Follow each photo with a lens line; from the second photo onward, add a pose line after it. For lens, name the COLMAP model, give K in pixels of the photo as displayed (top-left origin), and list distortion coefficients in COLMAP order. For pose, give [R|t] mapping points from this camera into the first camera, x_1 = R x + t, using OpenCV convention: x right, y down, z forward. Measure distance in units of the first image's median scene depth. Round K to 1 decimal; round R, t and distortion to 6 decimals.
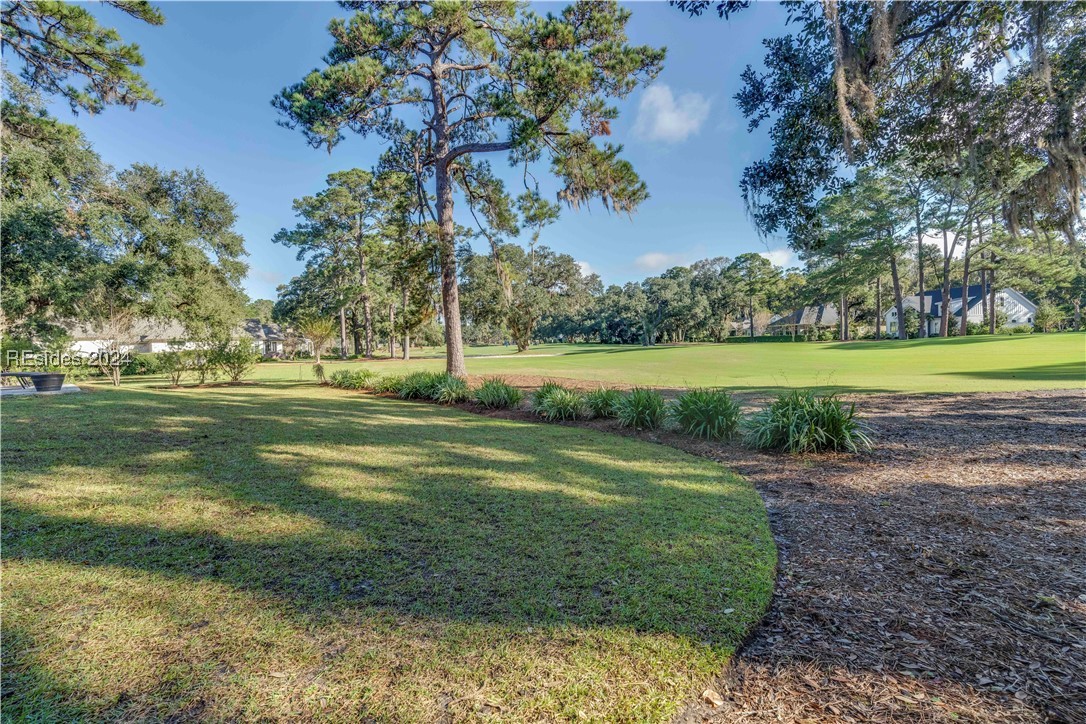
lens RADIAL K [[490.5, 0, 543.0], [0, 490.5, 362.0], [0, 0, 1]] dist [-0.001742, -0.000181]
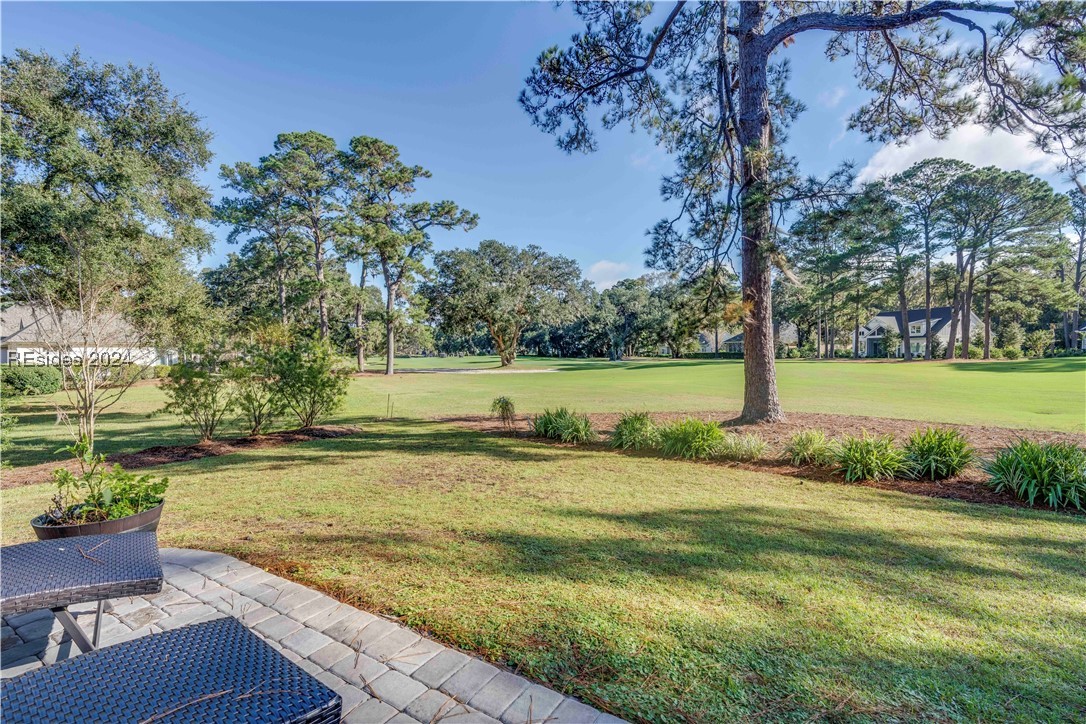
lens RADIAL K [[484.8, 0, 527.3], [0, 484.8, 368.5], [0, 0, 1]] dist [0.000083, 0.000127]
pose [[0.980575, 0.011301, 0.195819, -0.183313], [-0.009298, 0.999895, -0.011145, -0.006922], [-0.195925, 0.009108, 0.980577, 0.160740]]
